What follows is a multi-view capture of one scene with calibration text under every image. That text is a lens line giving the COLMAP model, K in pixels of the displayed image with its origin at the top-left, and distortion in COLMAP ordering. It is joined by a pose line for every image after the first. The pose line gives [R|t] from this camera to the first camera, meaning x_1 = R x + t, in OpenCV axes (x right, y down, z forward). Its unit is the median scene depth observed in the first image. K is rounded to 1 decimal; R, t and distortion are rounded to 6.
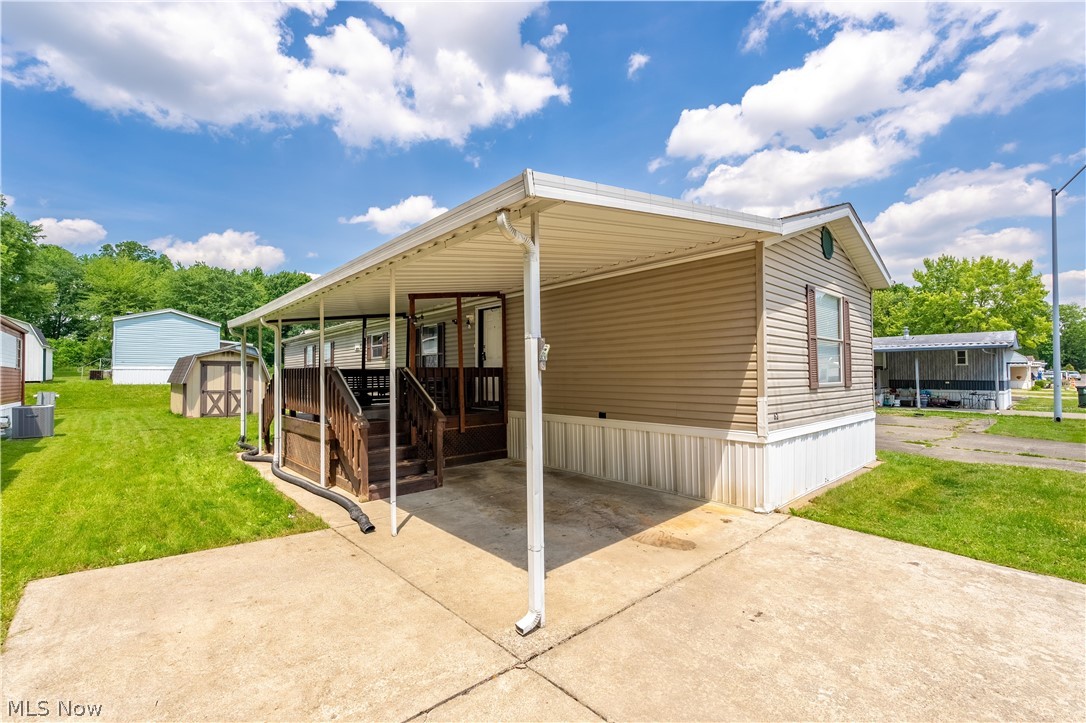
lens RADIAL K [[472.9, 0, 541.3], [0, 472.9, 363.3], [0, 0, 1]] dist [-0.004022, -0.000271]
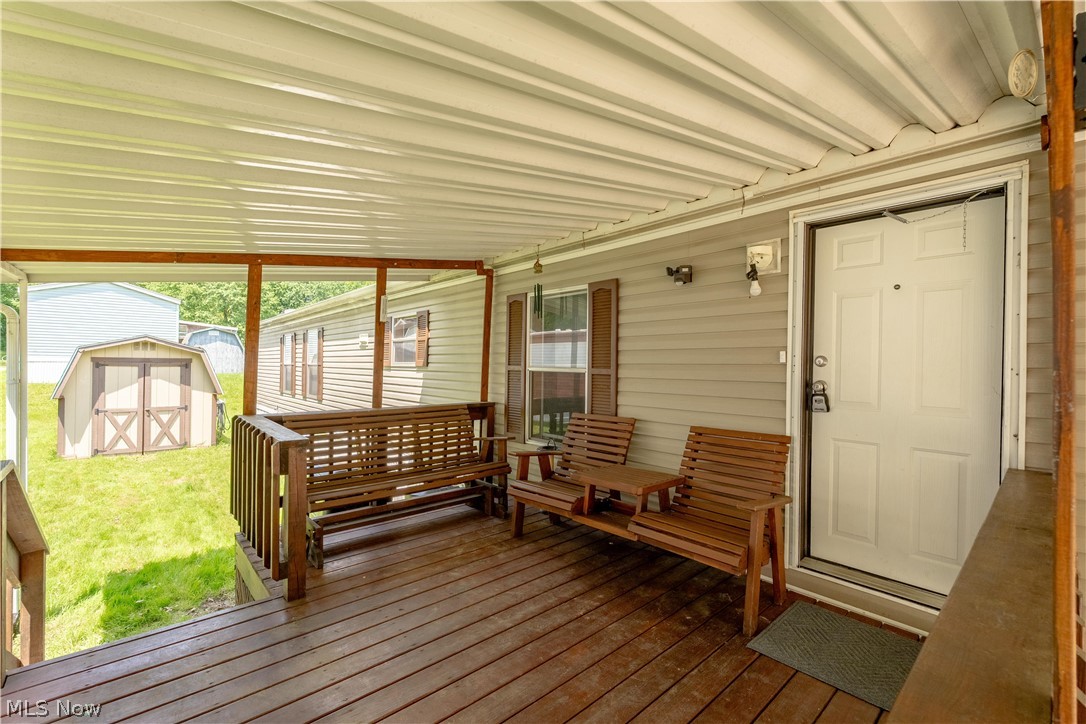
lens RADIAL K [[472.9, 0, 541.3], [0, 472.9, 363.8], [0, 0, 1]] dist [-0.004022, -0.000271]
pose [[0.999714, 0.017362, -0.016431, -0.165666], [-0.016898, 0.999465, 0.027998, -0.022986], [0.016908, -0.027712, 0.999473, 0.432202]]
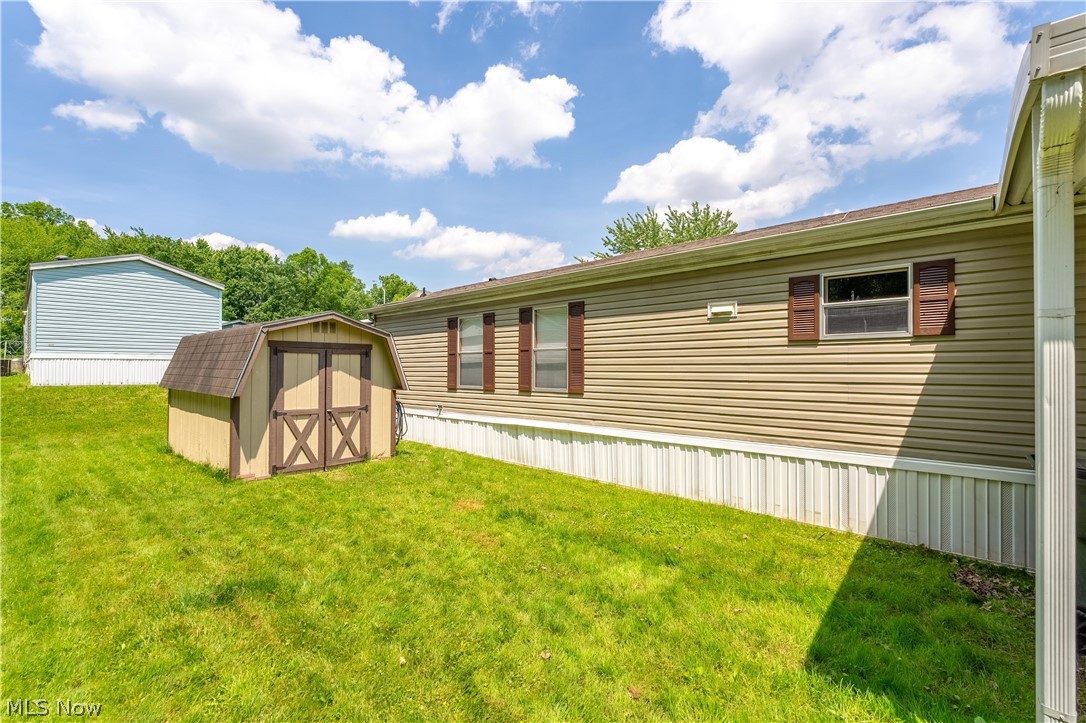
lens RADIAL K [[472.9, 0, 541.3], [0, 472.9, 363.3], [0, 0, 1]] dist [-0.004022, -0.000271]
pose [[0.995035, 0.007377, 0.099250, -0.515708], [-0.009229, 0.999791, 0.018217, 0.004283], [-0.099095, -0.019042, 0.994896, 0.549675]]
